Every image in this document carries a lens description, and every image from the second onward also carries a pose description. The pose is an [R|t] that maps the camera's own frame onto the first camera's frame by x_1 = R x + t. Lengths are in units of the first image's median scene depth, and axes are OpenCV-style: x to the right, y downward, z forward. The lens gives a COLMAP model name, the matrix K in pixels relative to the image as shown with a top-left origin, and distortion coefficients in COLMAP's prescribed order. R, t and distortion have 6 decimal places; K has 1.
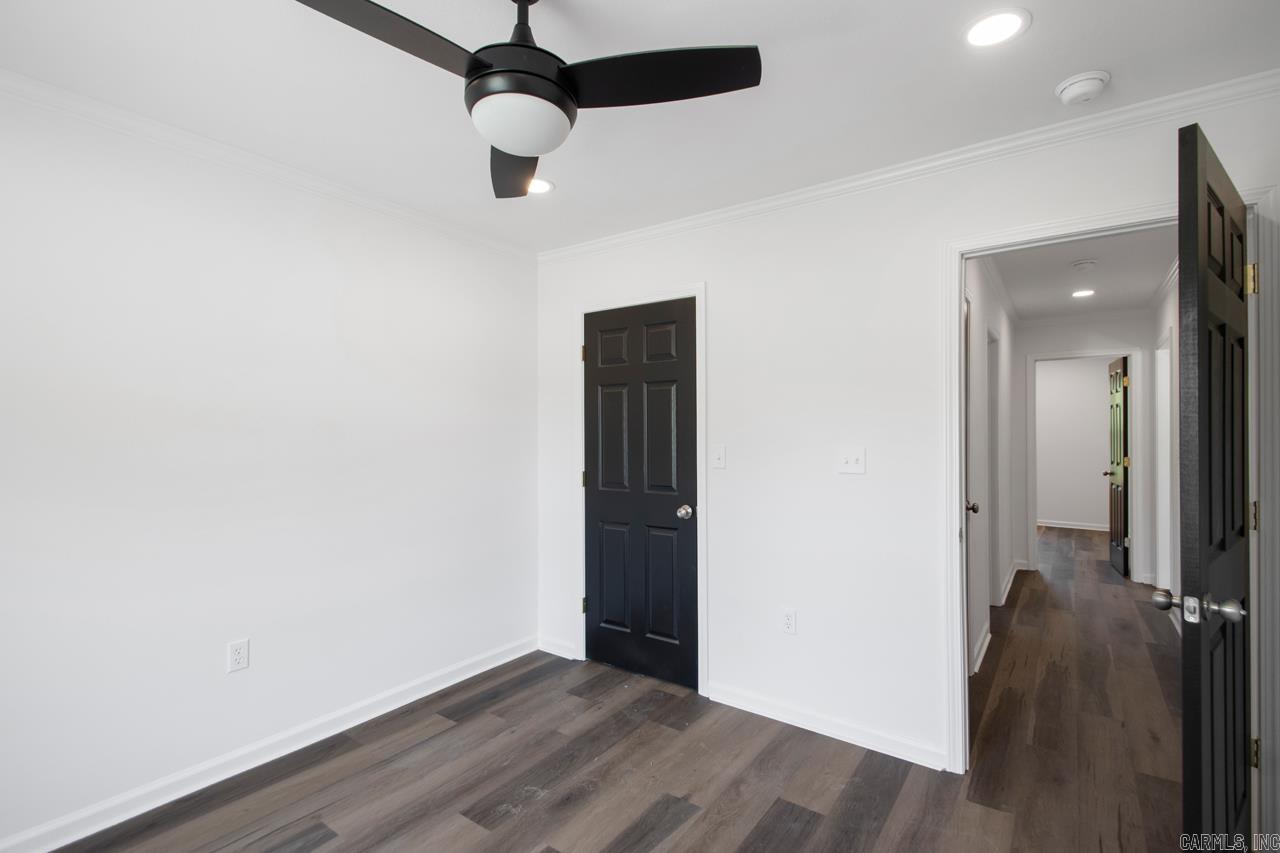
lens RADIAL K [[613.7, 0, 640.0], [0, 613.7, 426.5], [0, 0, 1]] dist [0.017723, -0.000587]
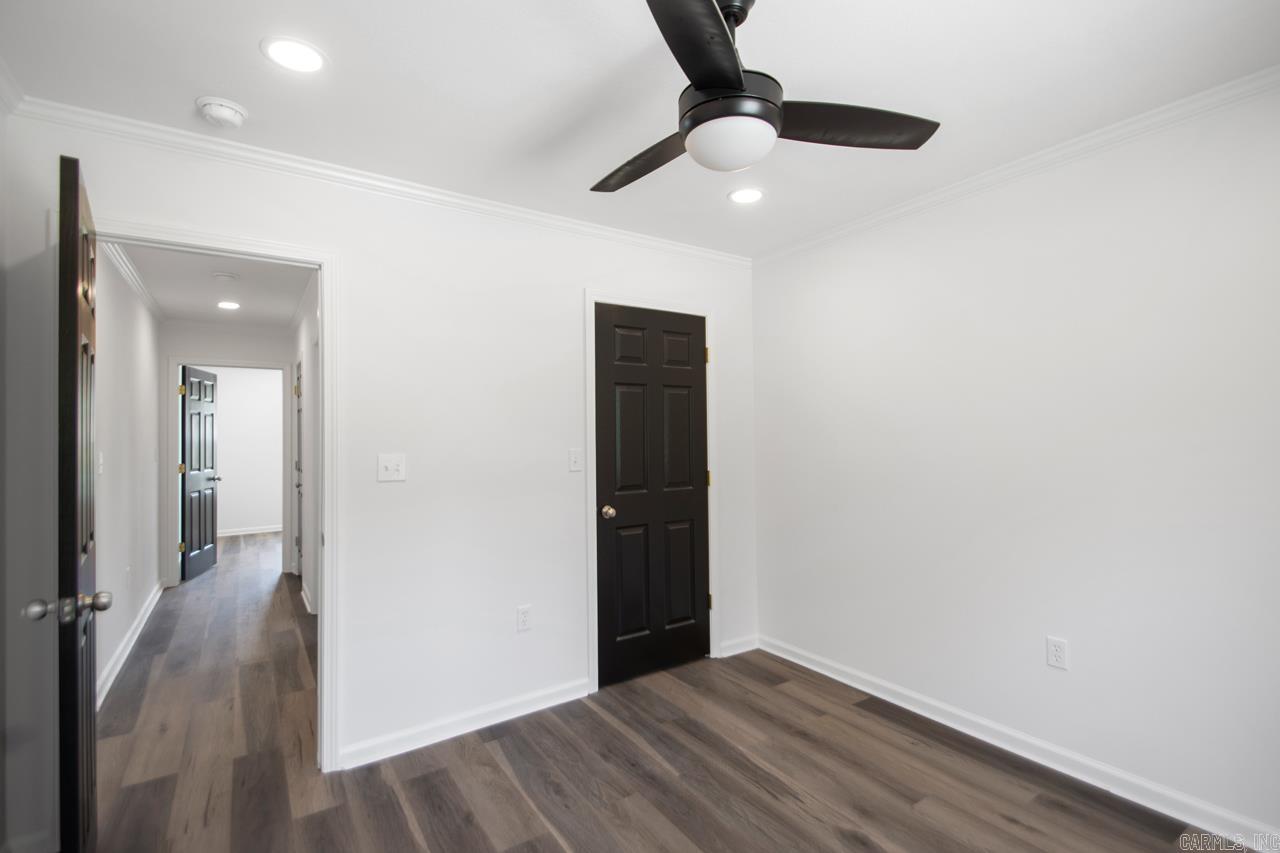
lens RADIAL K [[581.4, 0, 640.0], [0, 581.4, 426.5], [0, 0, 1]] dist [0.080194, -0.000034]
pose [[0.353358, 0.012799, 0.935401, -0.990729], [0.003193, 0.999884, -0.014887, 0.013480], [-0.935483, 0.008248, 0.353276, 0.725998]]
